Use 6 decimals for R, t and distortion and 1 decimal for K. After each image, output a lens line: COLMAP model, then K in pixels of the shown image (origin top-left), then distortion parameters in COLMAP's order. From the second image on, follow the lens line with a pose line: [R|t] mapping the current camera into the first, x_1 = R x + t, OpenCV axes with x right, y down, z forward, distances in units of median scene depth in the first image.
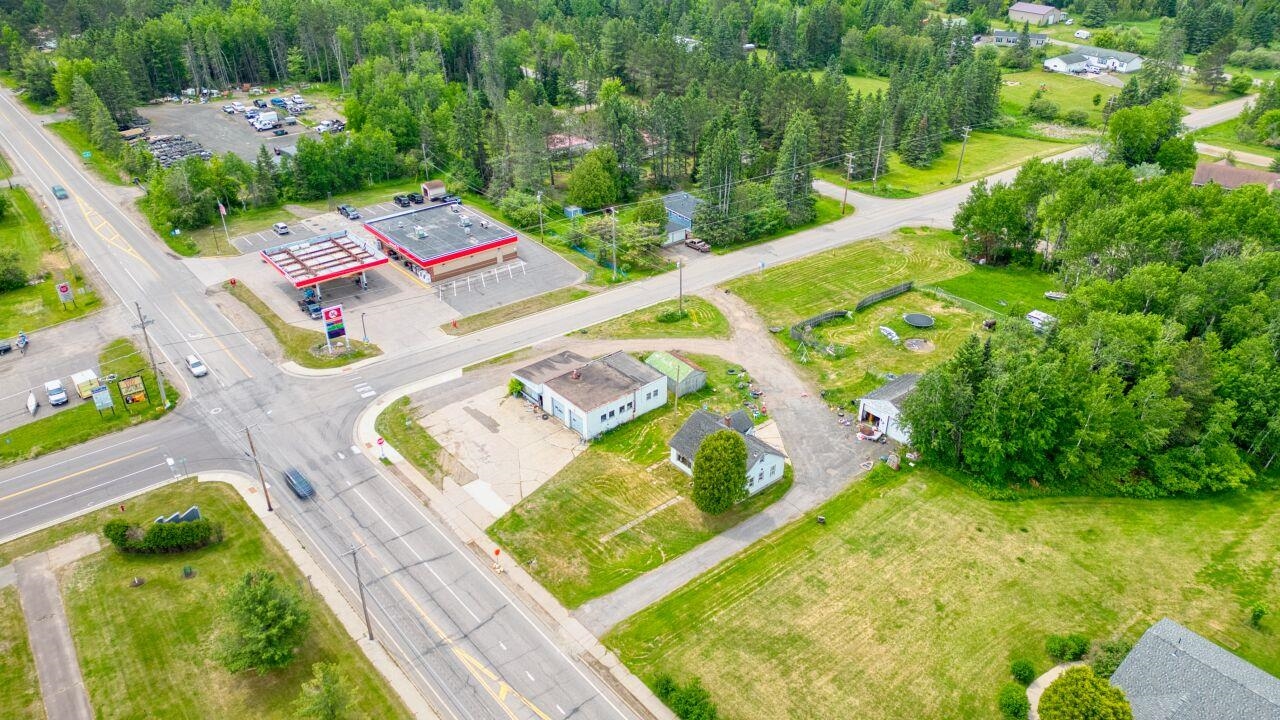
lens RADIAL K [[886.3, 0, 635.6], [0, 886.3, 356.0], [0, 0, 1]] dist [0.084492, -0.090018]
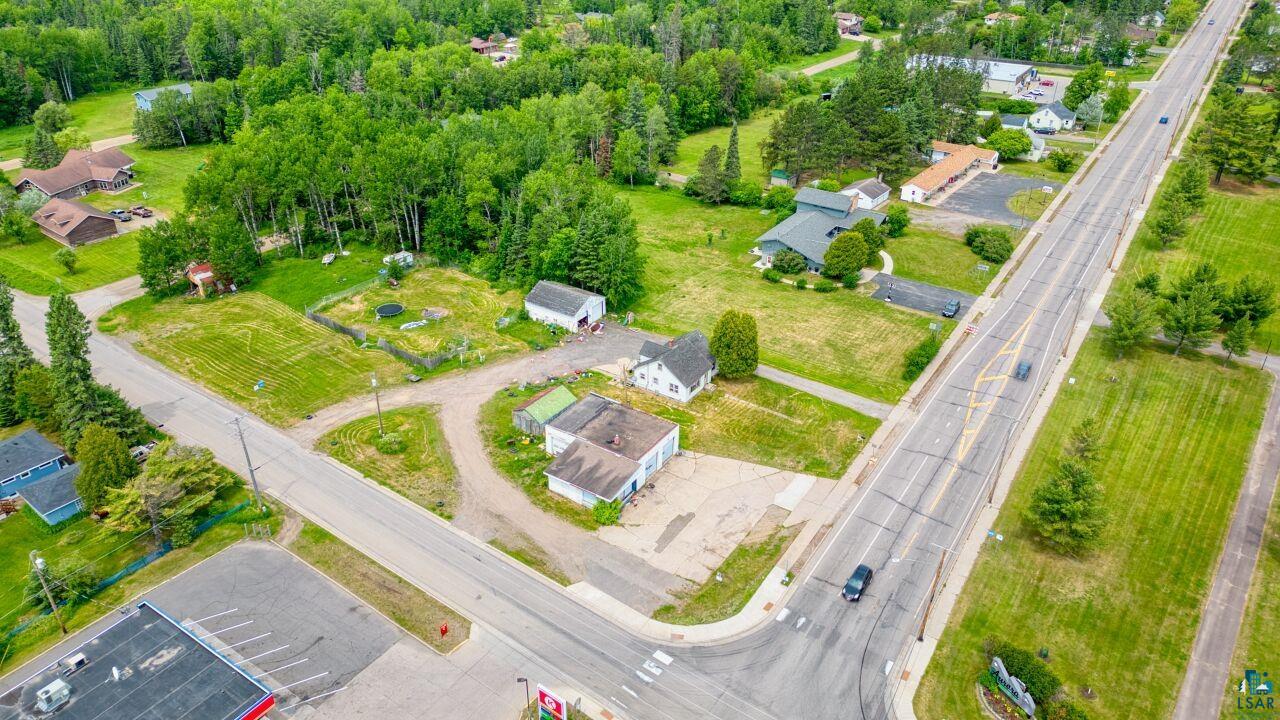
lens RADIAL K [[886.3, 0, 635.6], [0, 886.3, 356.0], [0, 0, 1]] dist [0.084492, -0.090018]
pose [[-0.270880, -0.477268, 0.835966, -0.782279], [0.475394, 0.688813, 0.547299, -0.520130], [-0.837033, 0.545666, 0.040305, 0.890371]]
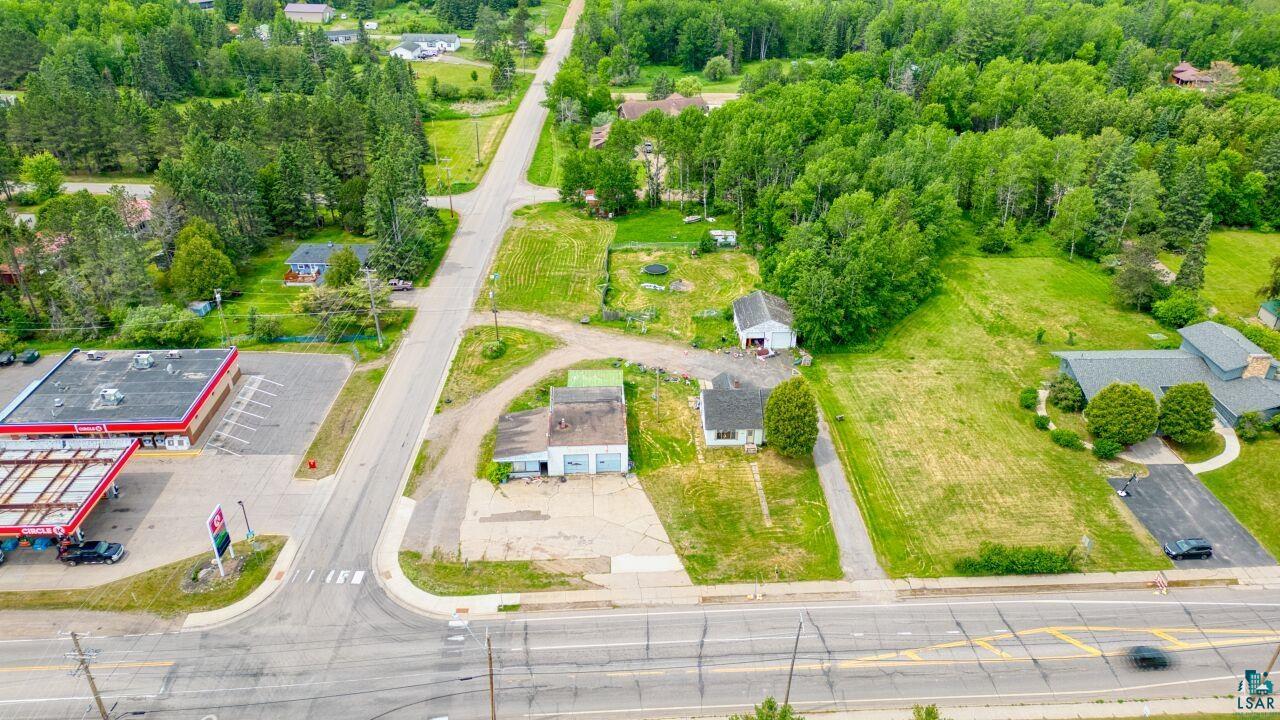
lens RADIAL K [[886.3, 0, 635.6], [0, 886.3, 356.0], [0, 0, 1]] dist [0.084492, -0.090018]
pose [[0.610727, -0.392927, 0.687475, -0.621984], [0.394142, 0.903850, 0.166455, -0.164737], [-0.686779, 0.169304, 0.706874, 0.280400]]
